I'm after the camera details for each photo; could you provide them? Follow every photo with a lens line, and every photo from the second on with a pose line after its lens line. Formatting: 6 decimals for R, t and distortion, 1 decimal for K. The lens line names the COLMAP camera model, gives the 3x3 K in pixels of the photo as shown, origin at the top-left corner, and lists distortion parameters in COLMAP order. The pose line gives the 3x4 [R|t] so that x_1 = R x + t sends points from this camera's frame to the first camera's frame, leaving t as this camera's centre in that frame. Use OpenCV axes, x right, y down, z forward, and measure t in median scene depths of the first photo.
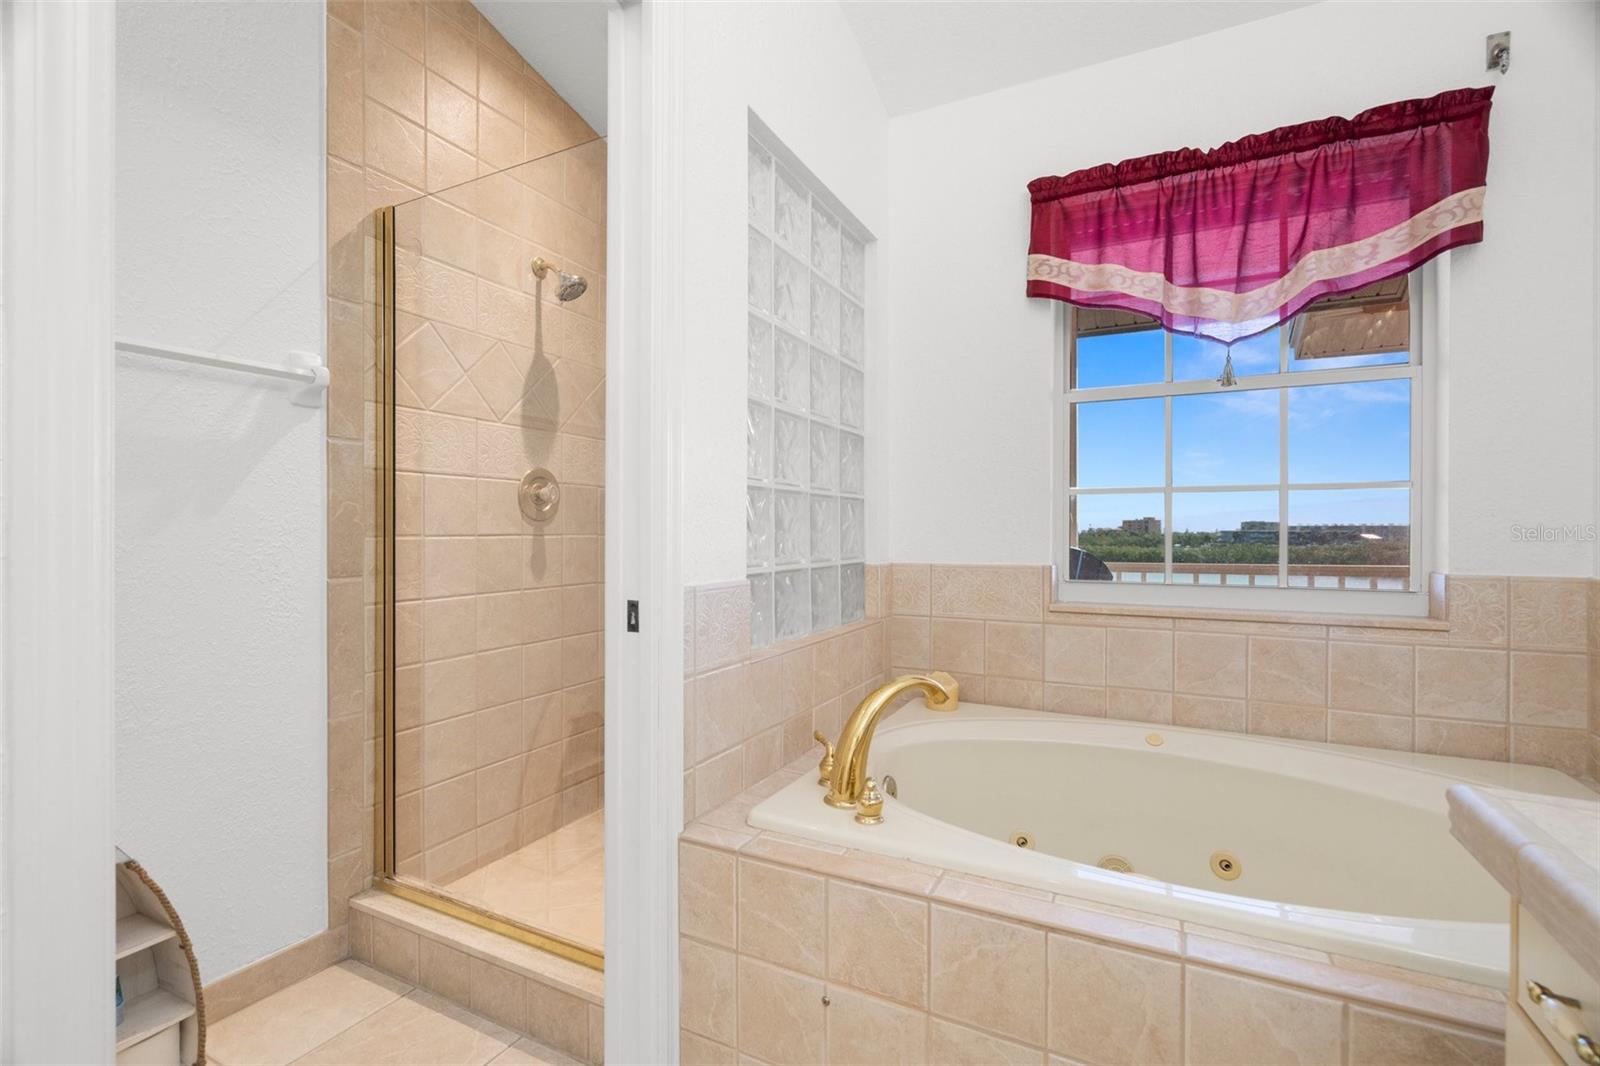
lens RADIAL K [[714.3, 0, 797.8], [0, 714.3, 534.5], [0, 0, 1]] dist [-0.003076, 0.000942]
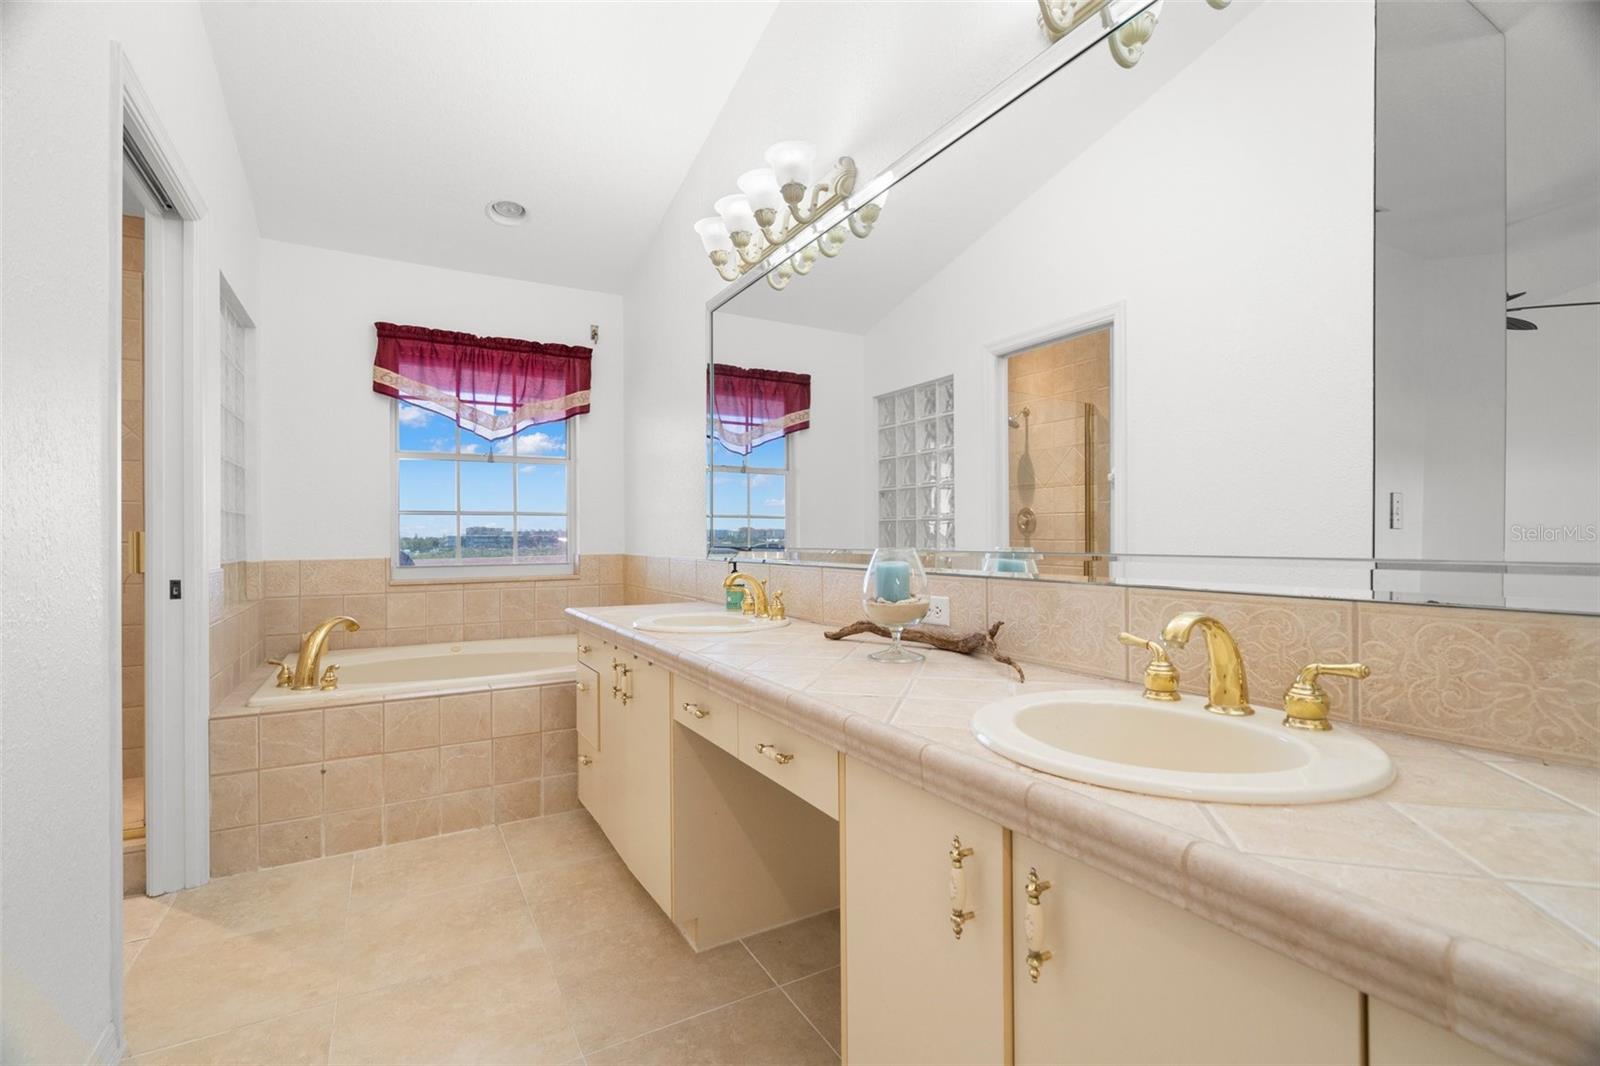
lens RADIAL K [[714.3, 0, 797.8], [0, 714.3, 534.5], [0, 0, 1]] dist [-0.003076, 0.000942]
pose [[0.546964, -0.003523, 0.837148, -0.576774], [0.009438, 0.999954, -0.001958, 0.002462], [-0.837103, 0.008971, 0.546972, -0.776349]]
